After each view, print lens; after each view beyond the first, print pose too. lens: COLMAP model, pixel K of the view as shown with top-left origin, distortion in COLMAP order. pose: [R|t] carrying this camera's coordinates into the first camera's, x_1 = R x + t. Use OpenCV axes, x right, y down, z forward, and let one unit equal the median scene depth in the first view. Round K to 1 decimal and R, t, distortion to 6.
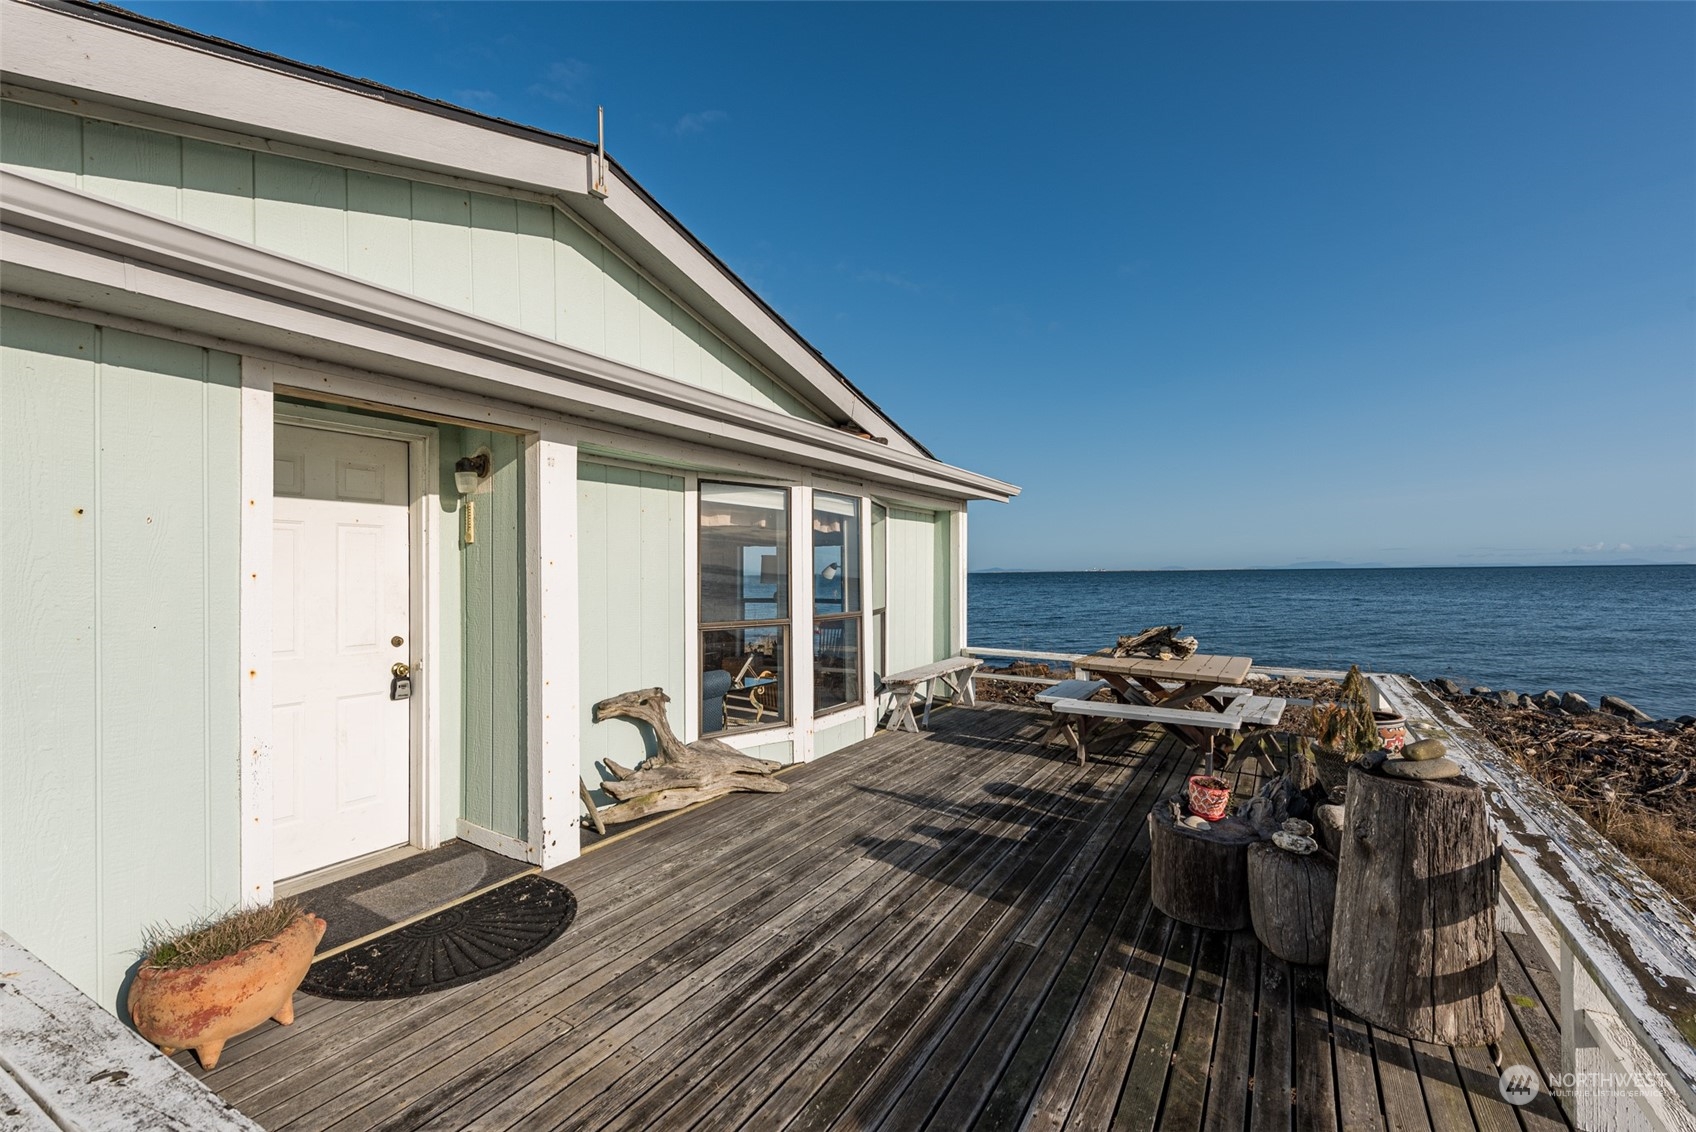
lens RADIAL K [[772.4, 0, 847.0], [0, 772.4, 574.6], [0, 0, 1]] dist [-0.003361, -0.000305]
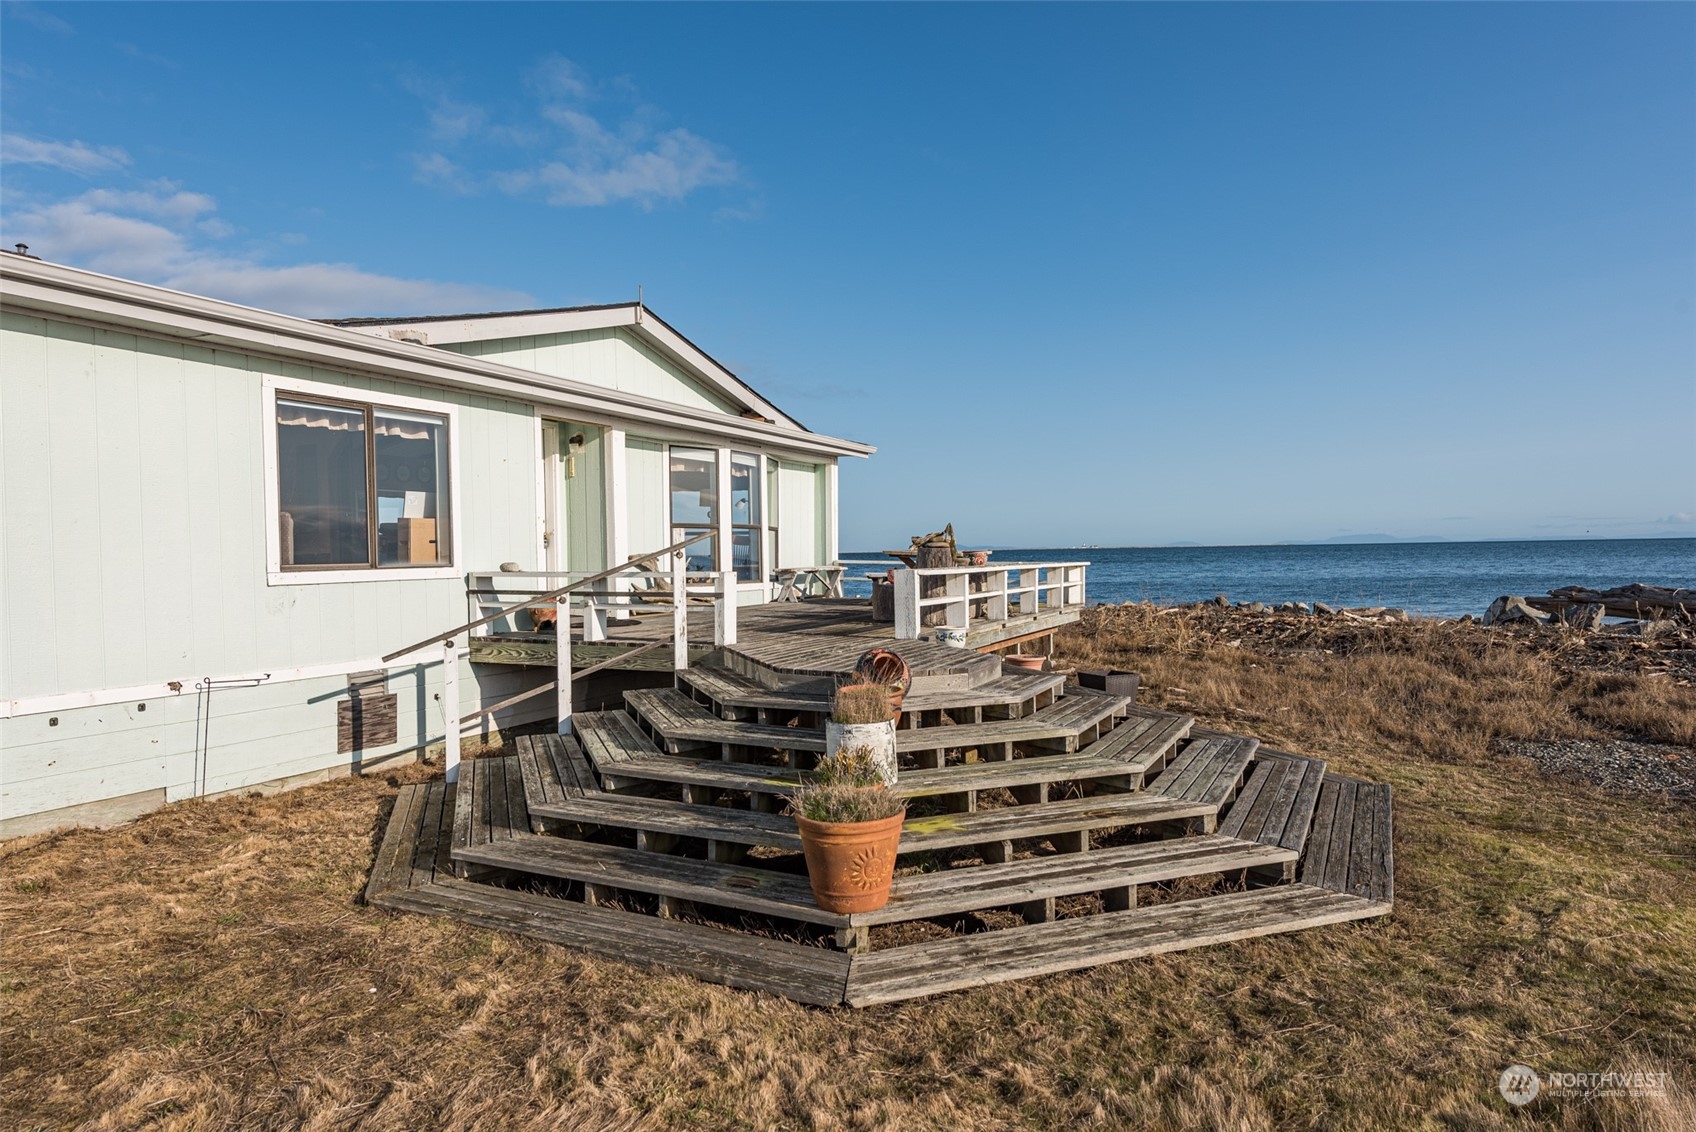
lens RADIAL K [[1077.9, 0, 848.5], [0, 1077.9, 563.1], [0, 0, 1]] dist [0.008082, 0.000952]
pose [[0.996746, -0.007866, 0.080227, 0.021470], [0.007732, 0.999968, 0.001973, 0.136356], [-0.080240, -0.001346, 0.996775, -1.396831]]
